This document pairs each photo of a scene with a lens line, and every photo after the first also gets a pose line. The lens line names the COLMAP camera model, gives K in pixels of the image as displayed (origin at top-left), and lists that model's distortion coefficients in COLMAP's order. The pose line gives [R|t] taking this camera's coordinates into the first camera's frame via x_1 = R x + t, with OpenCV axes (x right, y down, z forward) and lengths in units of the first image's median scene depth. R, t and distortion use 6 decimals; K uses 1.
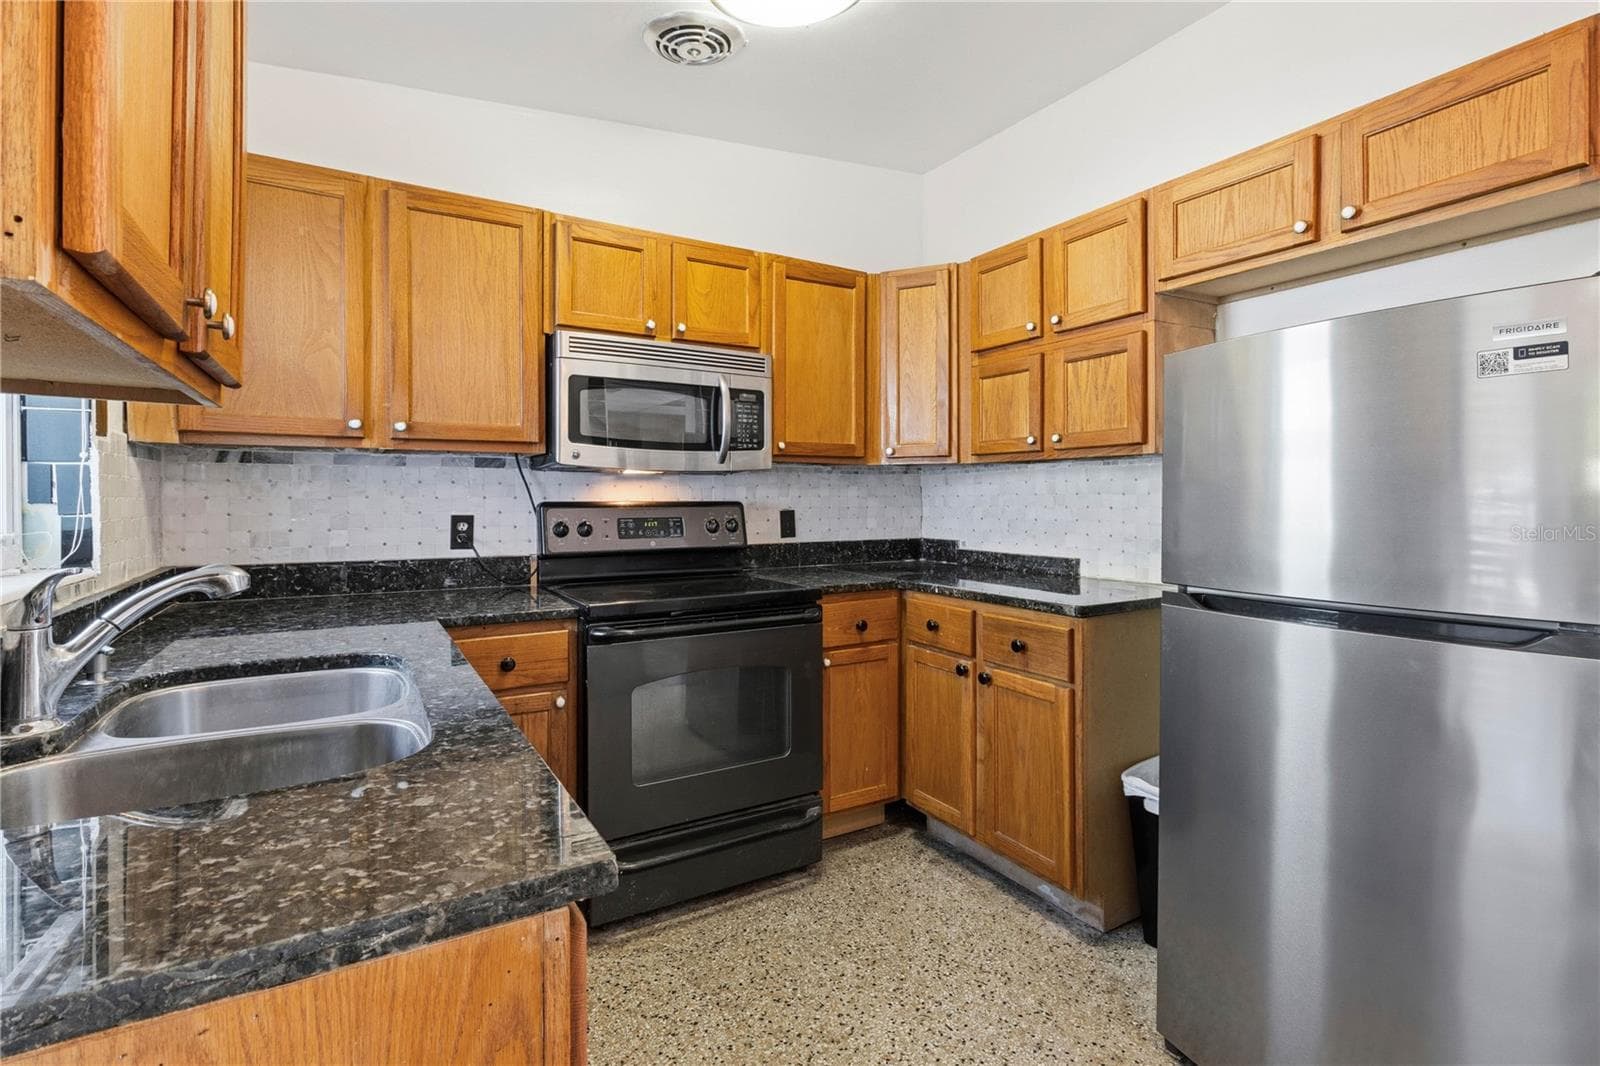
lens RADIAL K [[755.9, 0, 834.4], [0, 755.9, 505.9], [0, 0, 1]] dist [0.000141, 0.002045]
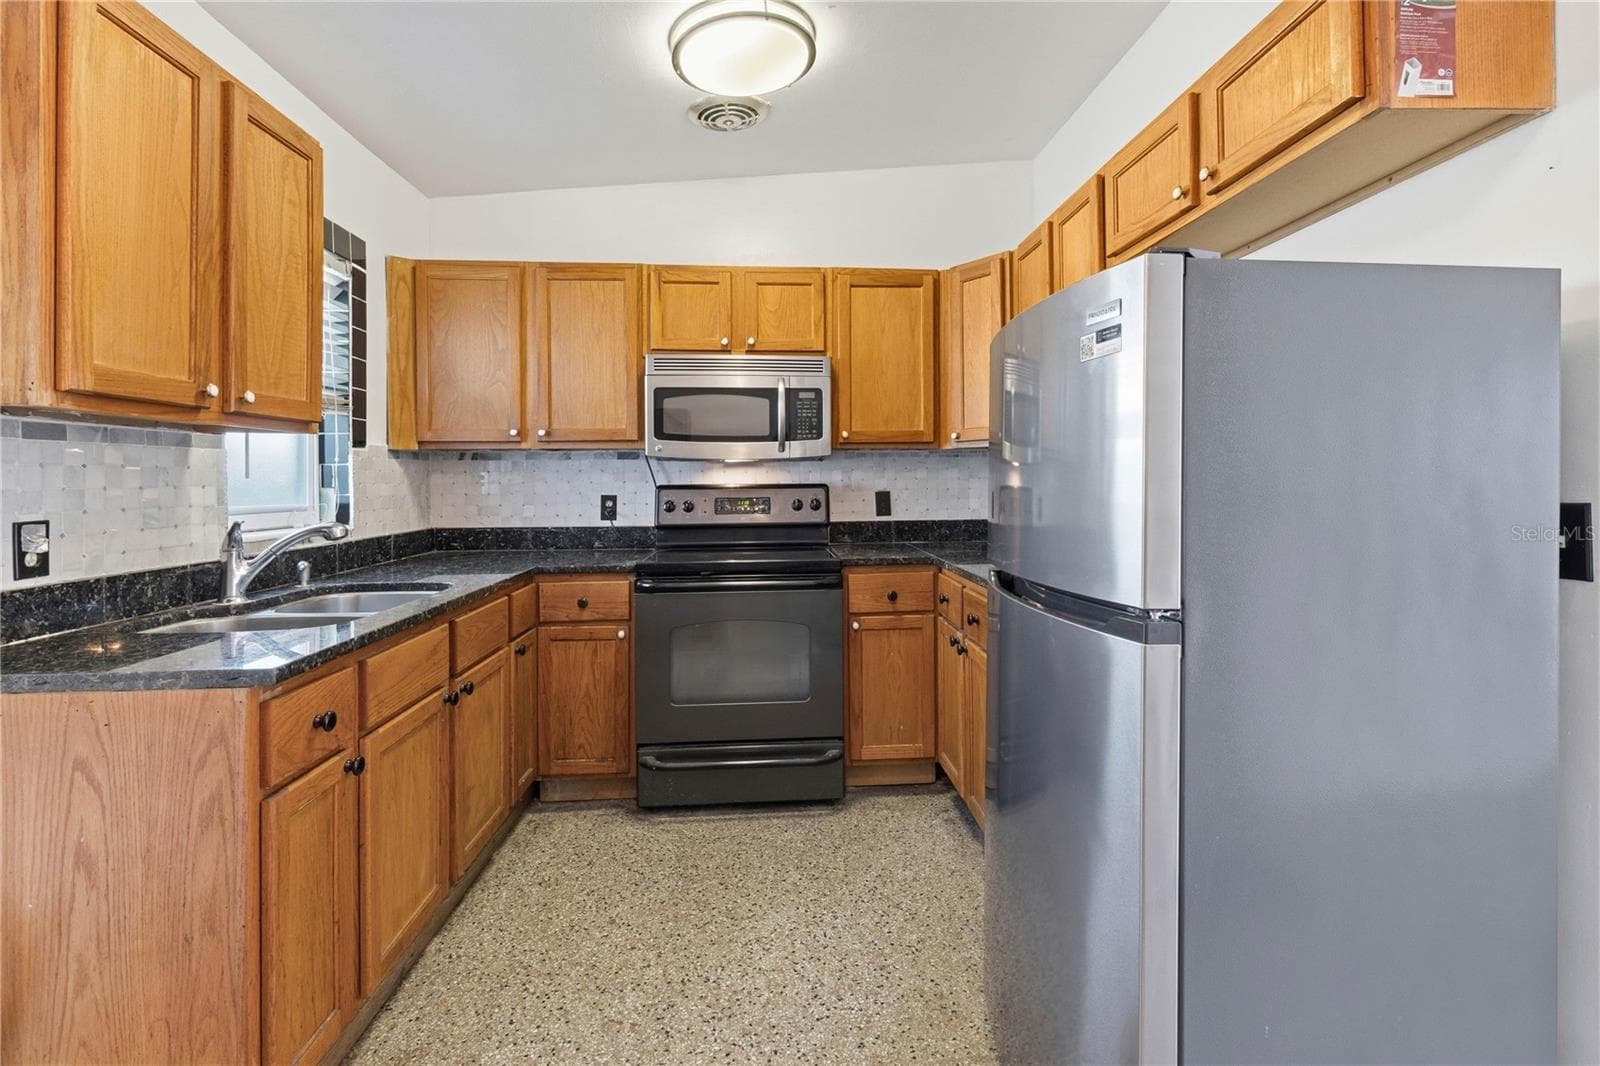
lens RADIAL K [[755.9, 0, 835.3], [0, 755.9, 481.6], [0, 0, 1]] dist [0.000141, 0.002045]
pose [[0.896351, -0.006063, -0.443305, 0.469605], [0.003099, 0.999968, -0.007411, -0.000556], [0.443335, 0.005269, 0.896340, -0.029217]]
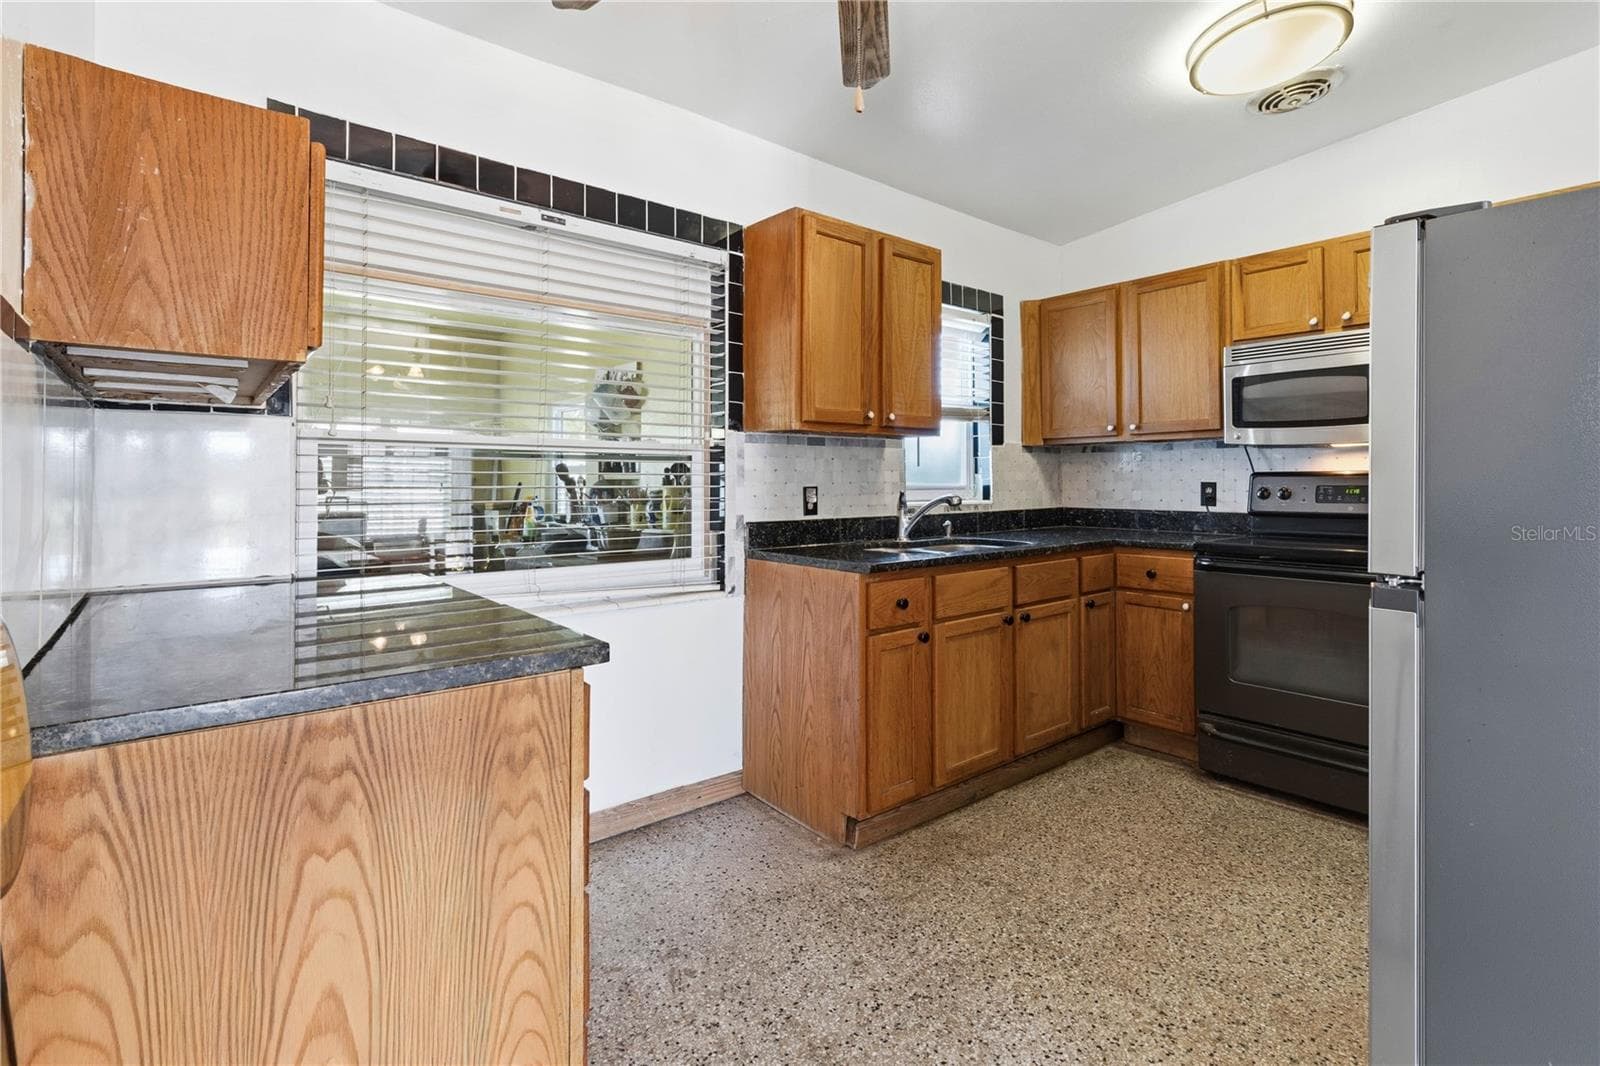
lens RADIAL K [[756.9, 0, 813.2], [0, 756.9, 468.8], [0, 0, 1]] dist [0.003310, 0.001453]
pose [[0.157148, -0.017739, -0.987416, 0.807109], [-0.005031, 0.999811, -0.018762, 0.017869], [0.987562, 0.007917, 0.157030, 0.039135]]
